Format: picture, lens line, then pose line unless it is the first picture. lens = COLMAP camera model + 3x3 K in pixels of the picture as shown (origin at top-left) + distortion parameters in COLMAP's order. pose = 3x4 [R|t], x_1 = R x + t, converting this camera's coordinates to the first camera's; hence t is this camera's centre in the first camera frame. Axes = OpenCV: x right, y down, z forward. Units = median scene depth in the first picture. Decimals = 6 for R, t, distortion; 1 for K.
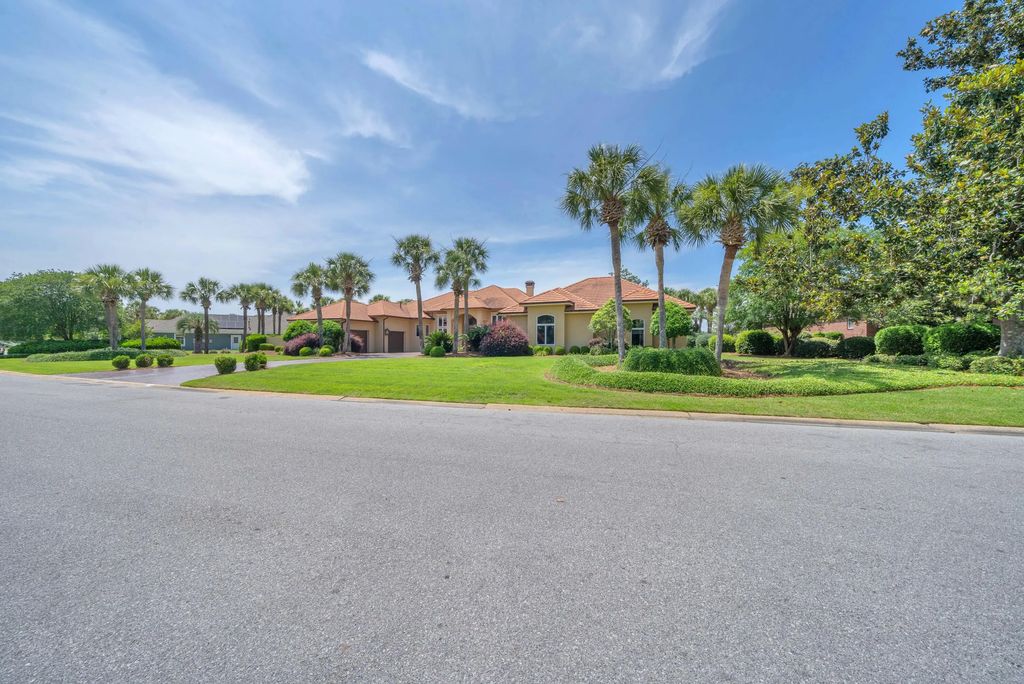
lens RADIAL K [[363.0, 0, 512.0], [0, 363.0, 342.0], [0, 0, 1]] dist [-0.001343, -0.000109]
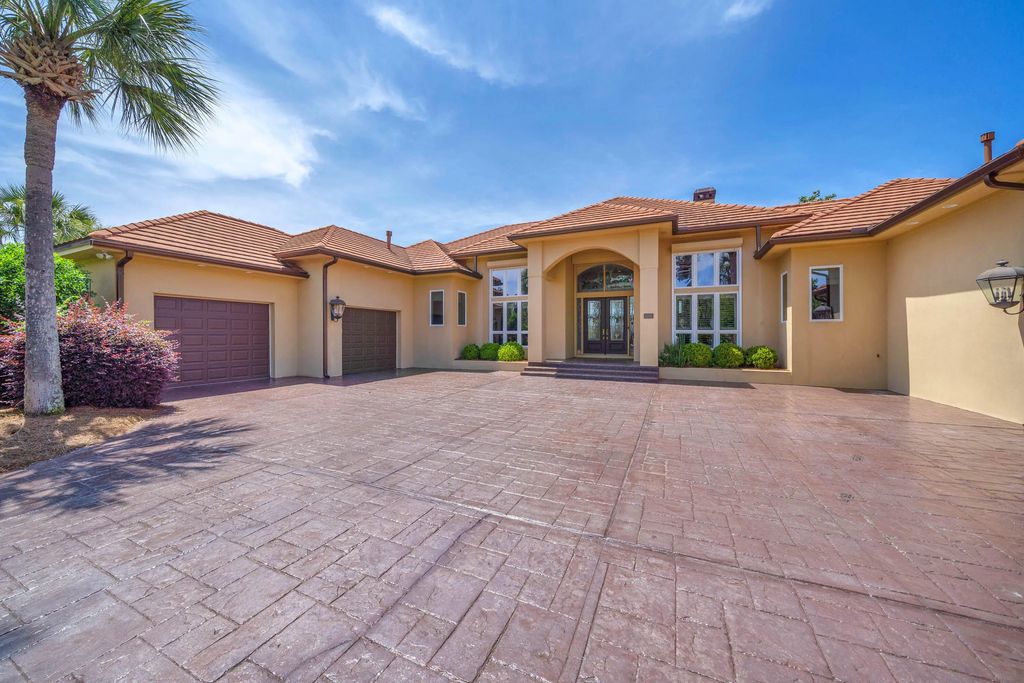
lens RADIAL K [[349.3, 0, 510.9], [0, 349.3, 333.8], [0, 0, 1]] dist [-0.001703, -0.000101]
pose [[0.999635, 0.006762, -0.026151, -0.058819], [-0.007159, 0.999860, -0.015092, -0.000501], [0.026046, 0.015274, 0.999544, 0.222571]]
